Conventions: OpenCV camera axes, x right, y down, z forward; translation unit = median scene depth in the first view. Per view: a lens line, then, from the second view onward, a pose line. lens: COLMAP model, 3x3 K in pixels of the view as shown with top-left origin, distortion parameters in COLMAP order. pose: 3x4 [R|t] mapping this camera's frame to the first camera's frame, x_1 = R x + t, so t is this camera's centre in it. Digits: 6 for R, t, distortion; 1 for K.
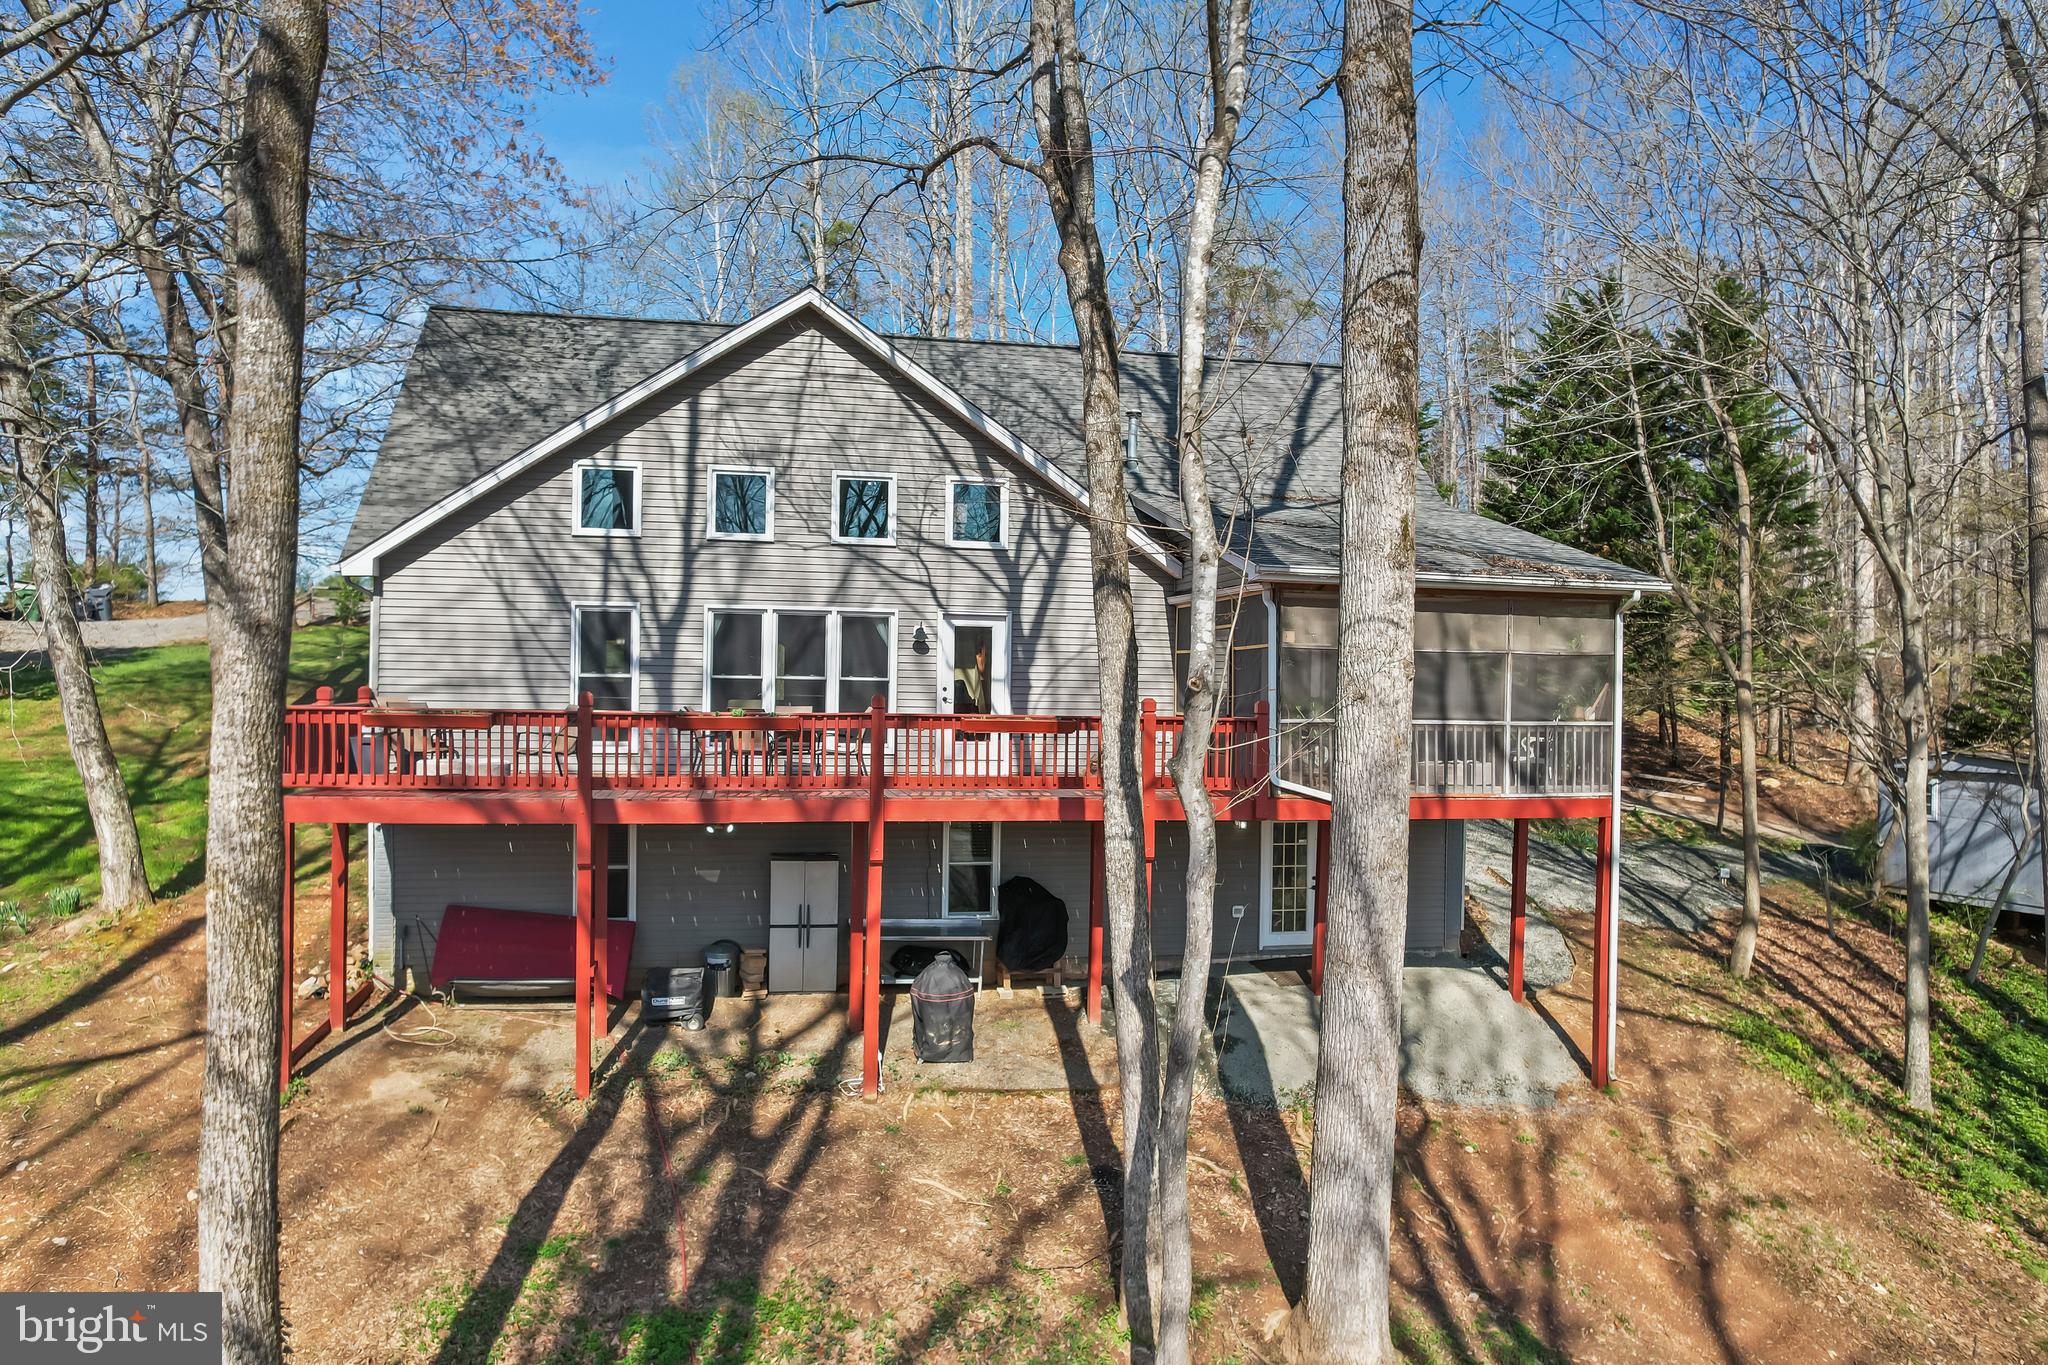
lens RADIAL K [[1332.3, 0, 1024.0], [0, 1332.3, 682.5], [0, 0, 1]] dist [-0.066796, 0.059423]
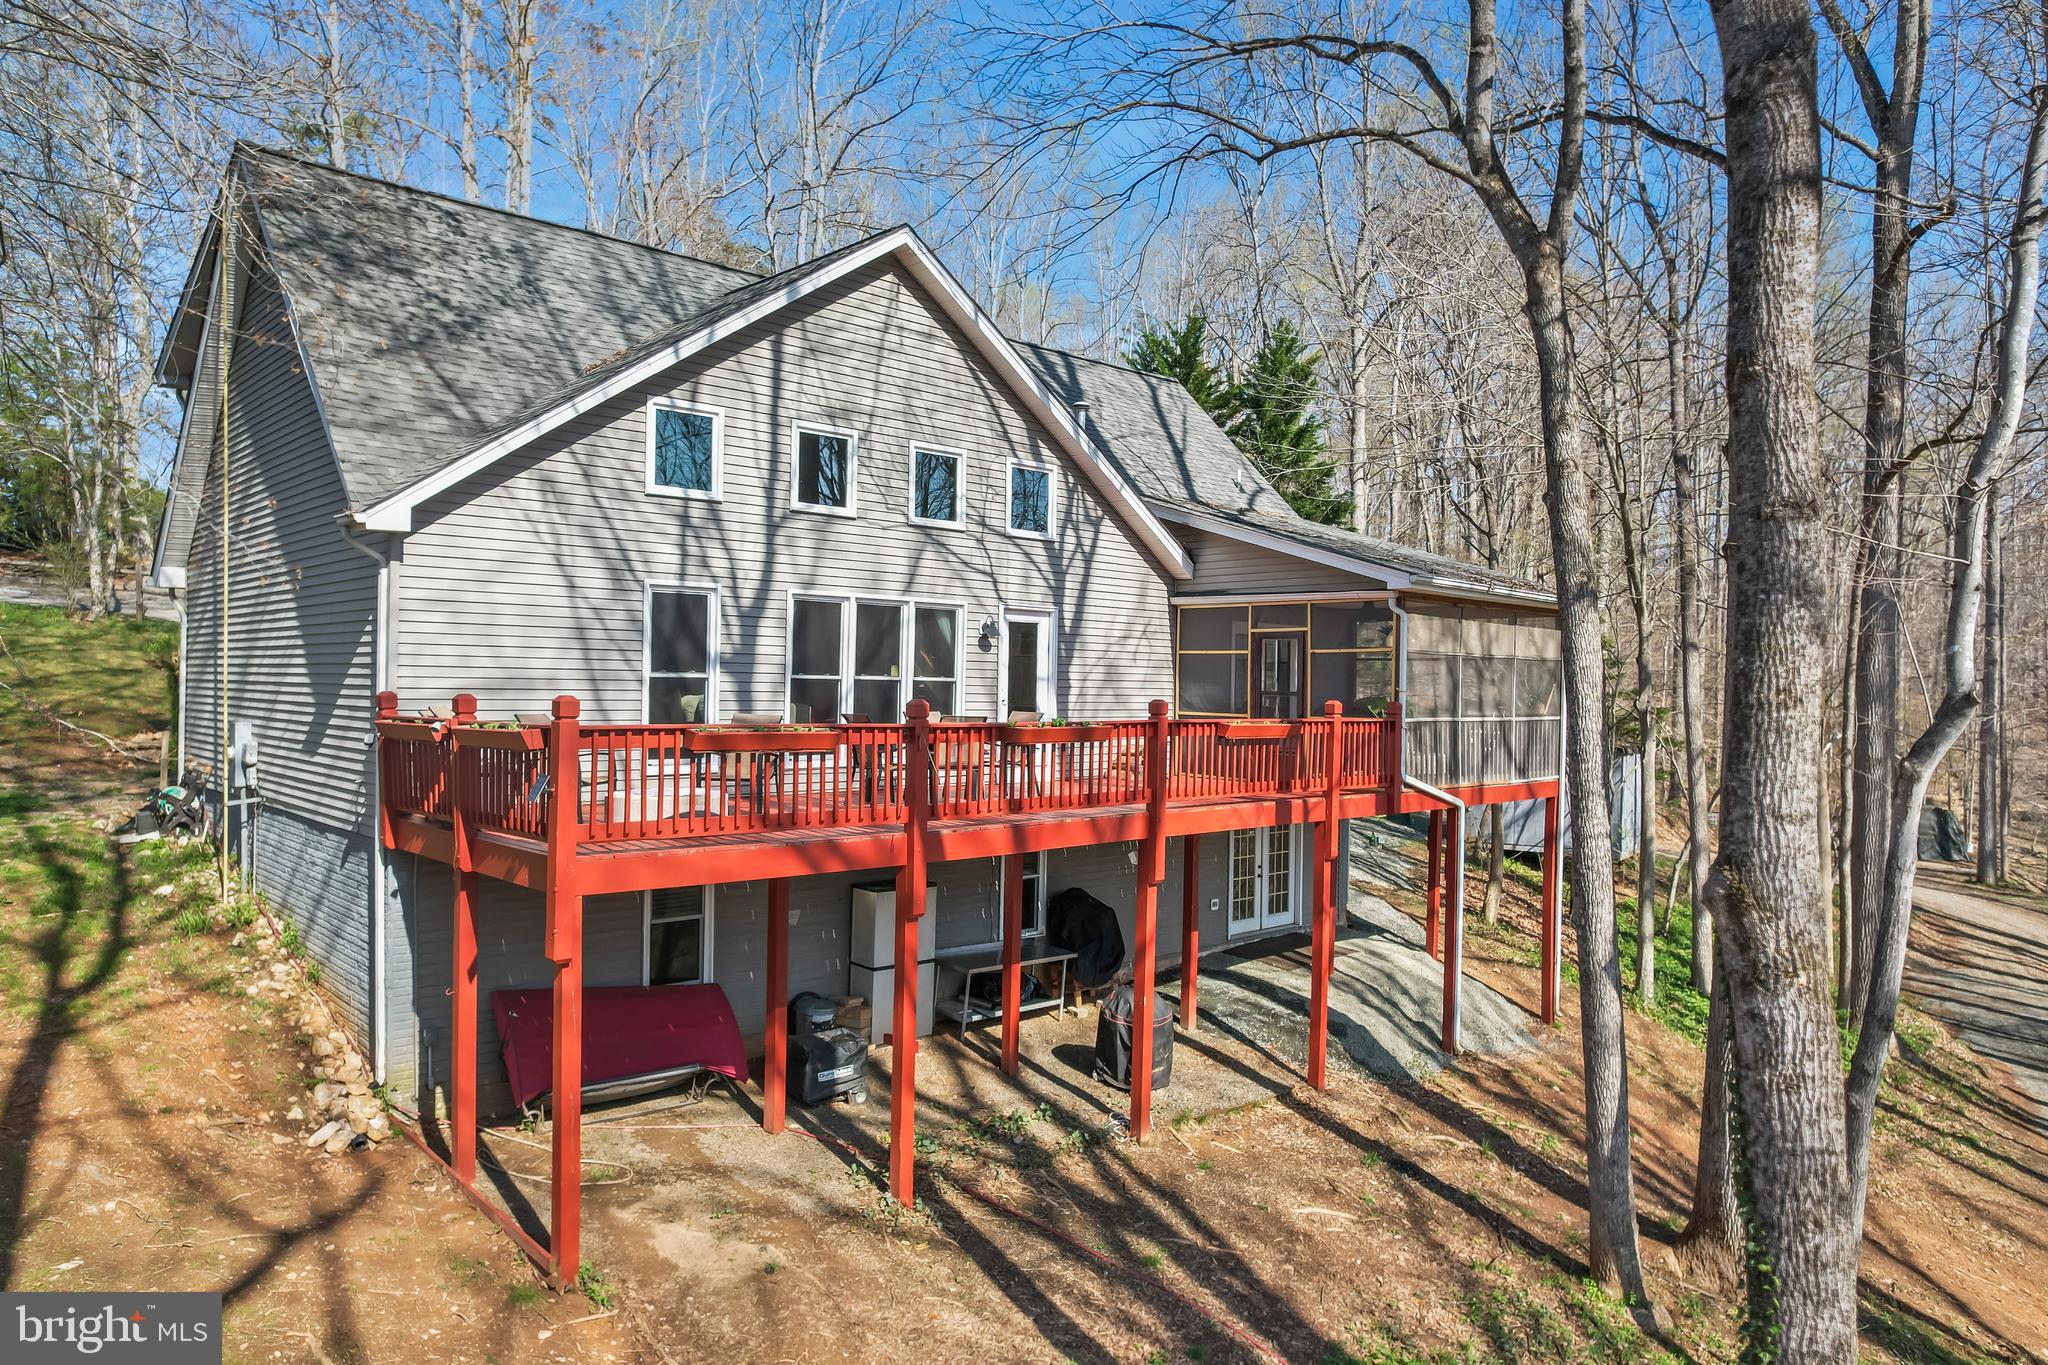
lens RADIAL K [[1332.3, 0, 1024.0], [0, 1332.3, 682.5], [0, 0, 1]] dist [-0.066796, 0.059423]
pose [[0.850075, -0.001353, 0.526660, -0.548543], [-0.003347, 0.999963, 0.007972, -0.007824], [-0.526651, -0.008540, 0.850039, 0.221093]]
